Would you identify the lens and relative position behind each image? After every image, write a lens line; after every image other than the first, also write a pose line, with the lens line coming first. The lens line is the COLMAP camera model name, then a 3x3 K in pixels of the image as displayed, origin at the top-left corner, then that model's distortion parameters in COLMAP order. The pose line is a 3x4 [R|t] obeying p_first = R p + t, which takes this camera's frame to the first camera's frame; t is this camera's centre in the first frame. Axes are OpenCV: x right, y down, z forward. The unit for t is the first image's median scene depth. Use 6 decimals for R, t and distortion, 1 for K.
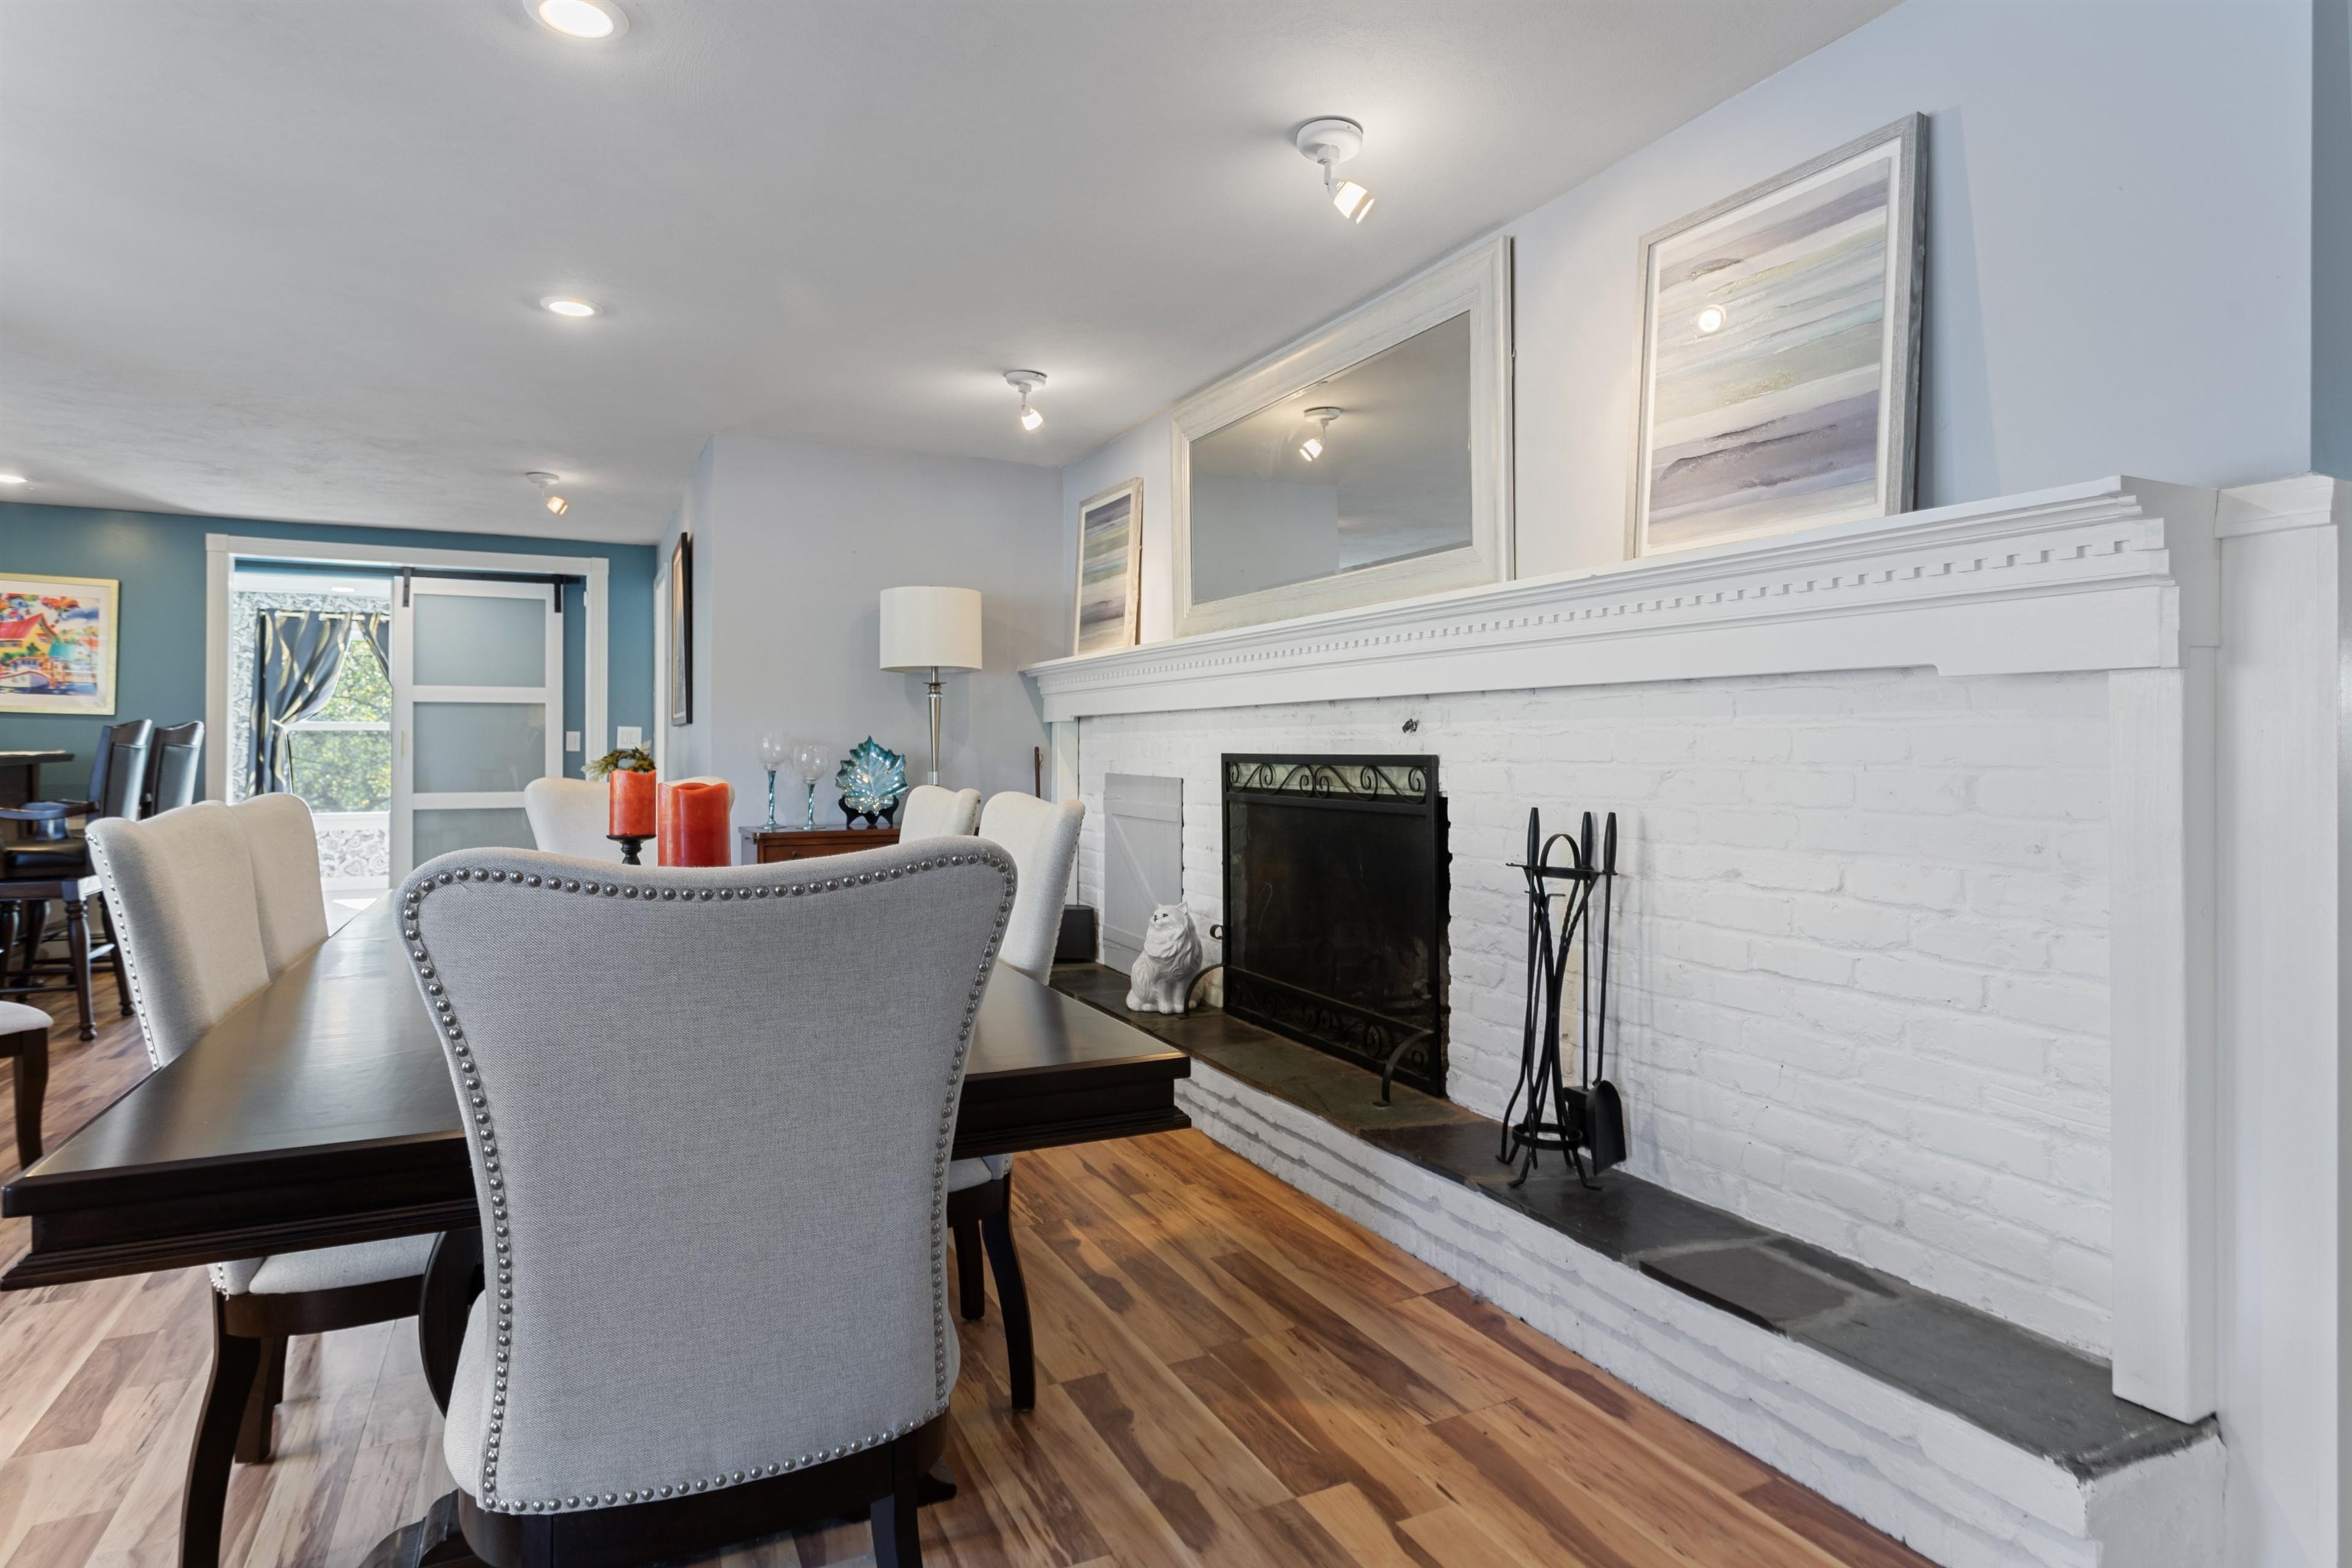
lens RADIAL K [[1289.7, 0, 1176.8], [0, 1289.7, 744.7], [0, 0, 1]] dist [-0.001112, -0.000243]
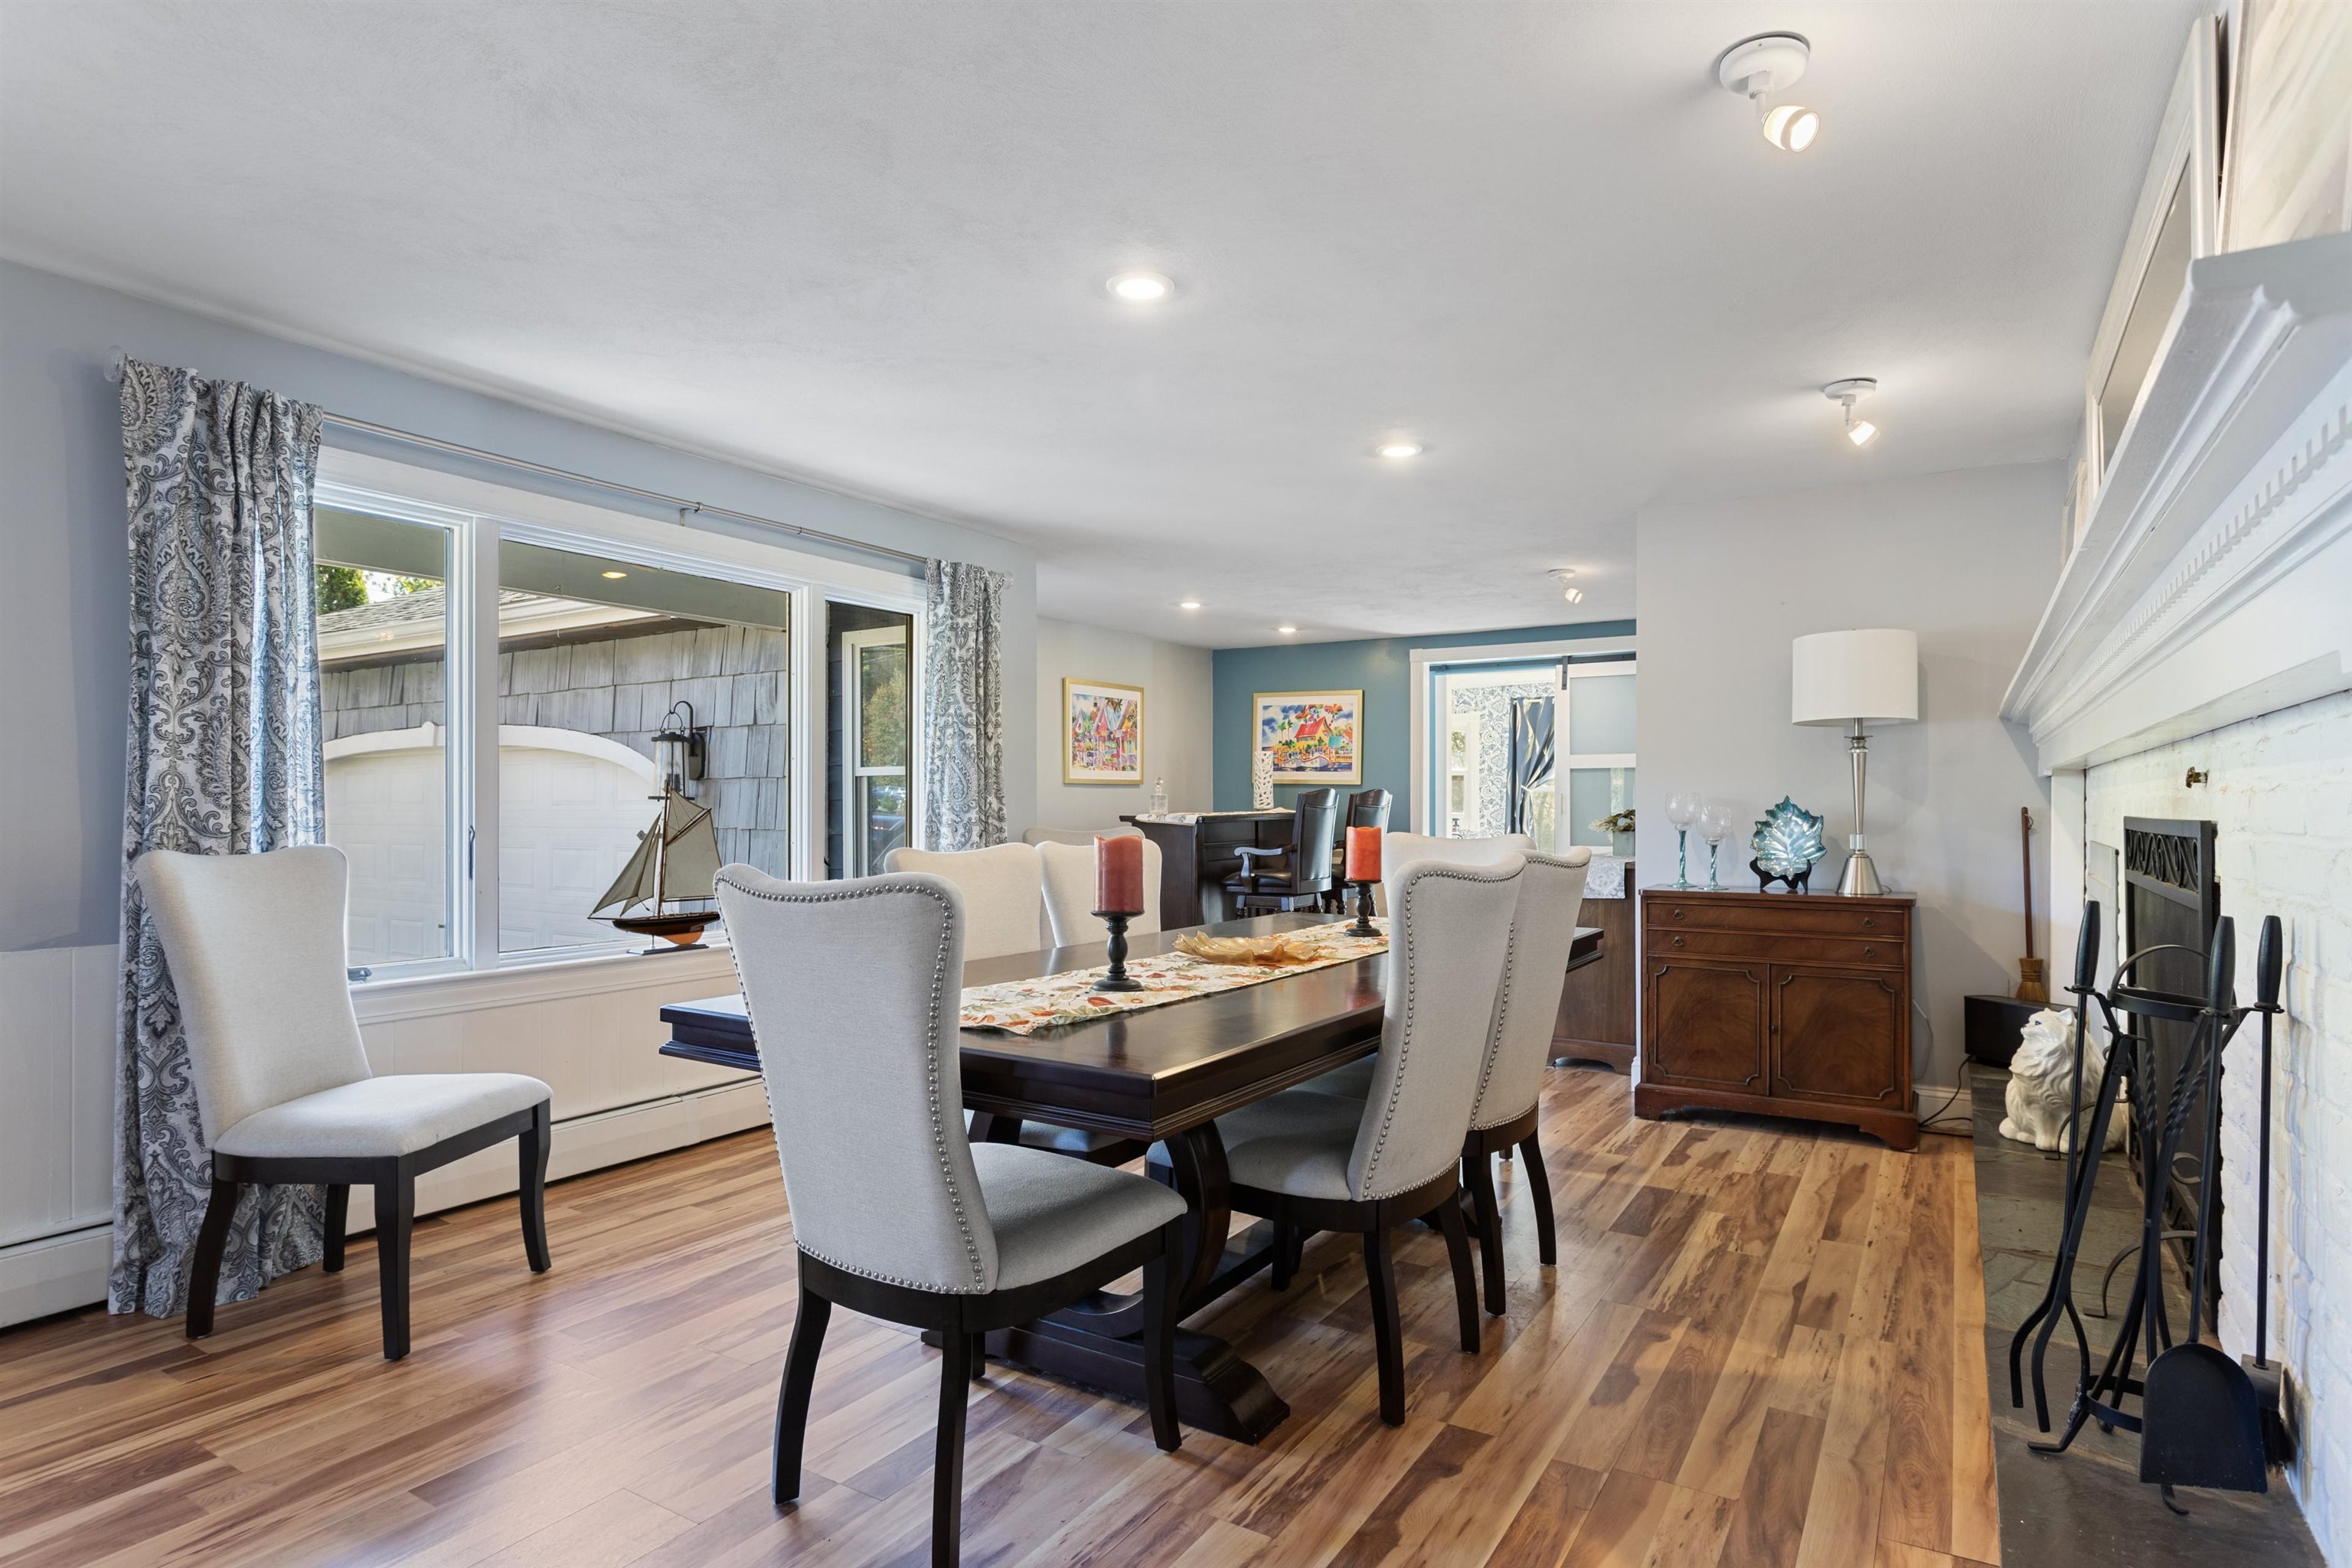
lens RADIAL K [[1238.8, 0, 1173.7], [0, 1238.8, 810.7], [0, 0, 1]] dist [-0.000615, -0.000428]
pose [[0.529298, 0.001751, -0.848434, 0.294177], [0.002941, 0.999988, 0.003899, -0.000685], [0.848431, -0.004559, 0.529286, 0.134065]]
